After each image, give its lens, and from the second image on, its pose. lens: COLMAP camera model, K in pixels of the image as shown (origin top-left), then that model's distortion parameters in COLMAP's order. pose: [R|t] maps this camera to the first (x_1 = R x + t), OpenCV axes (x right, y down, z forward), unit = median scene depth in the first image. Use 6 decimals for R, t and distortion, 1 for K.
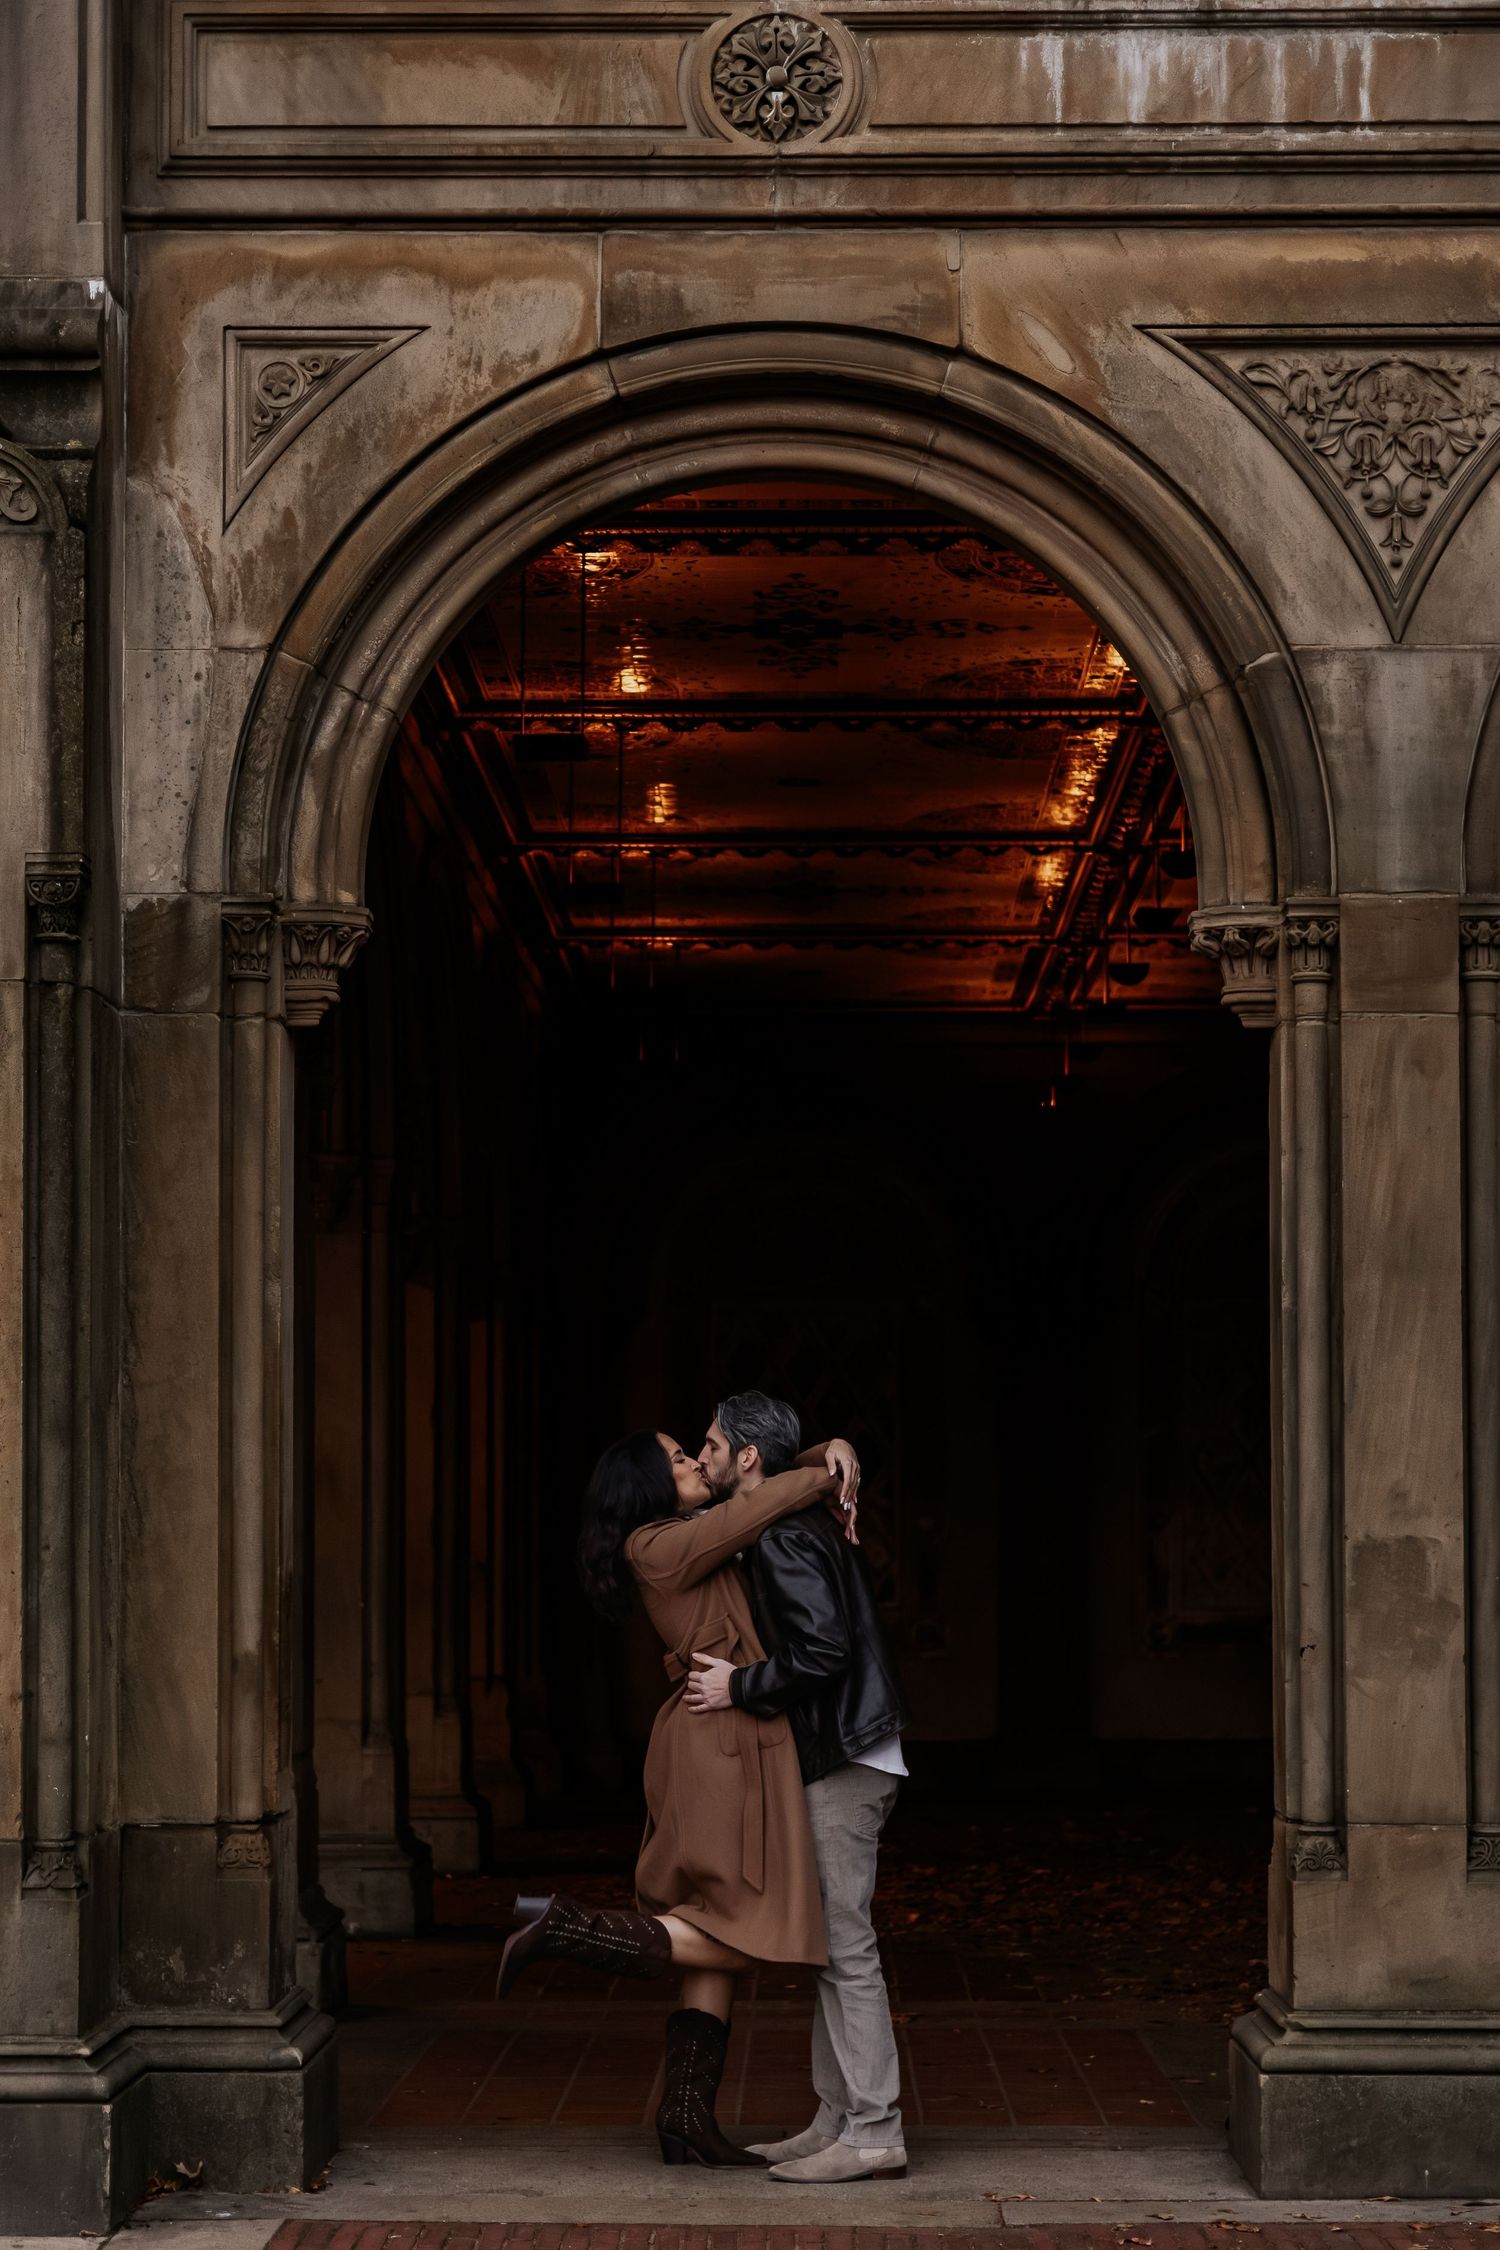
lens RADIAL K [[6053.9, 0, 754.1], [0, 6053.9, 1127.2], [0, 0, 1]] dist [-0.048624, 0.000000]
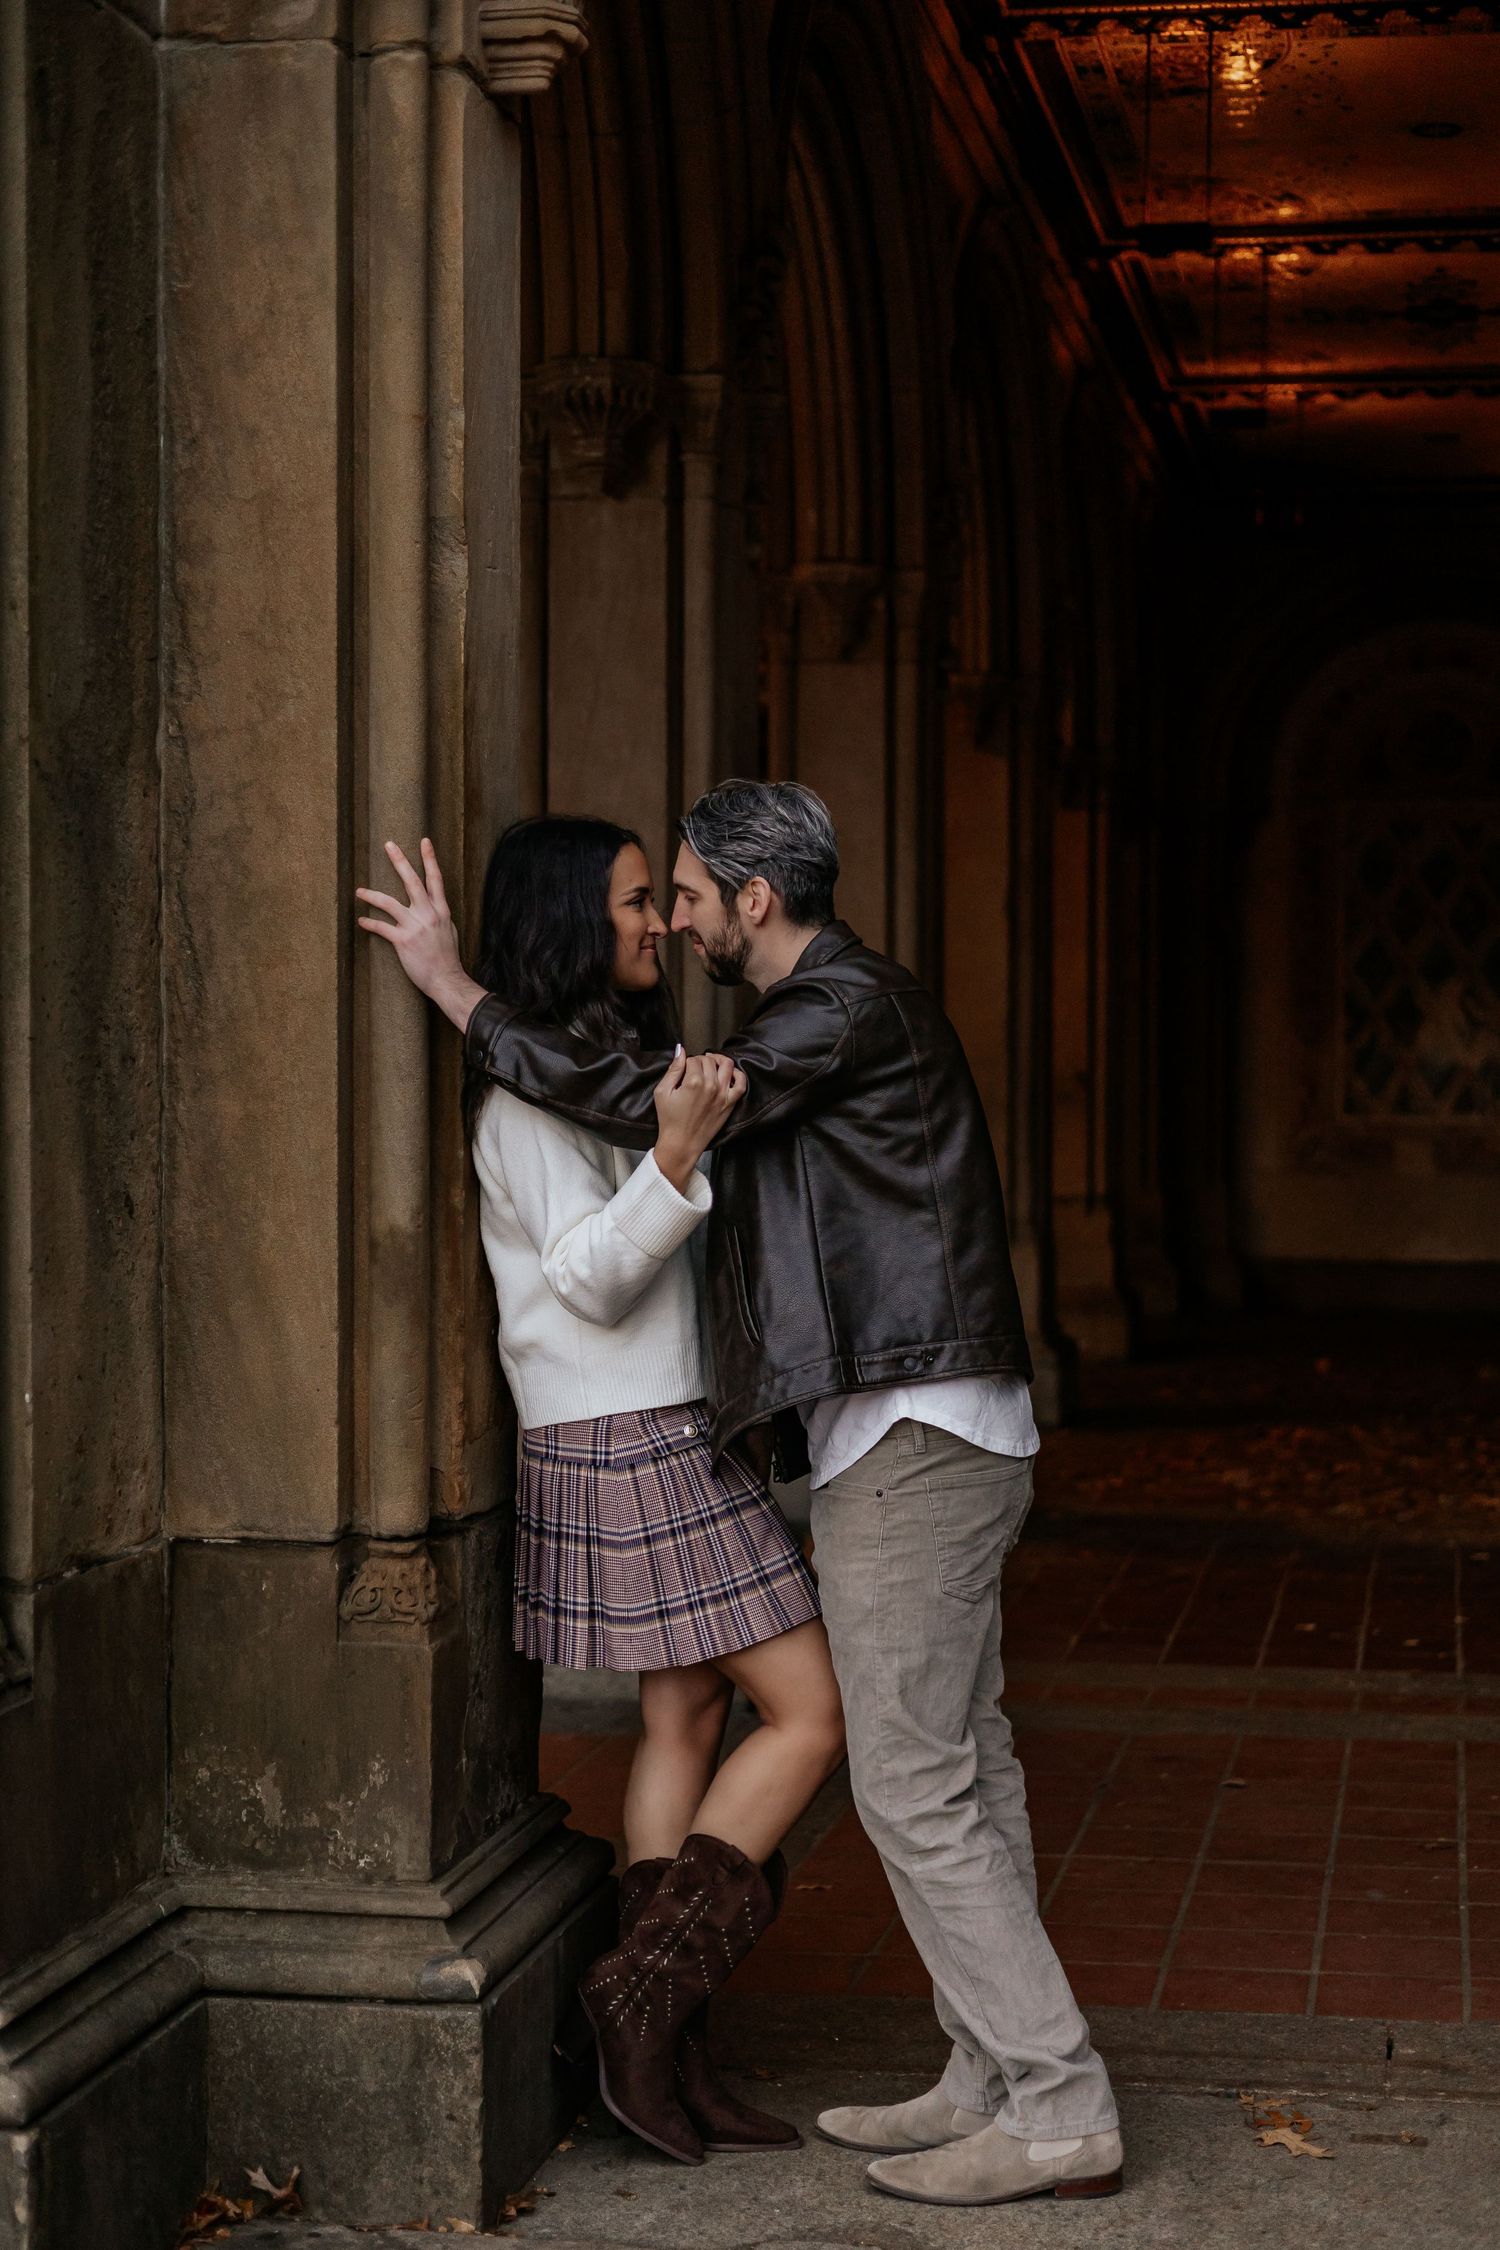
lens RADIAL K [[5464.3, 0, 754.1], [0, 5464.3, 1112.6], [0, 0, 1]] dist [0.038187, 0.000000]
pose [[0.993244, 0.006986, -0.115834, 0.005223], [0.002141, 0.996913, 0.078482, 0.037986], [0.116024, -0.078200, 0.990163, 0.517698]]
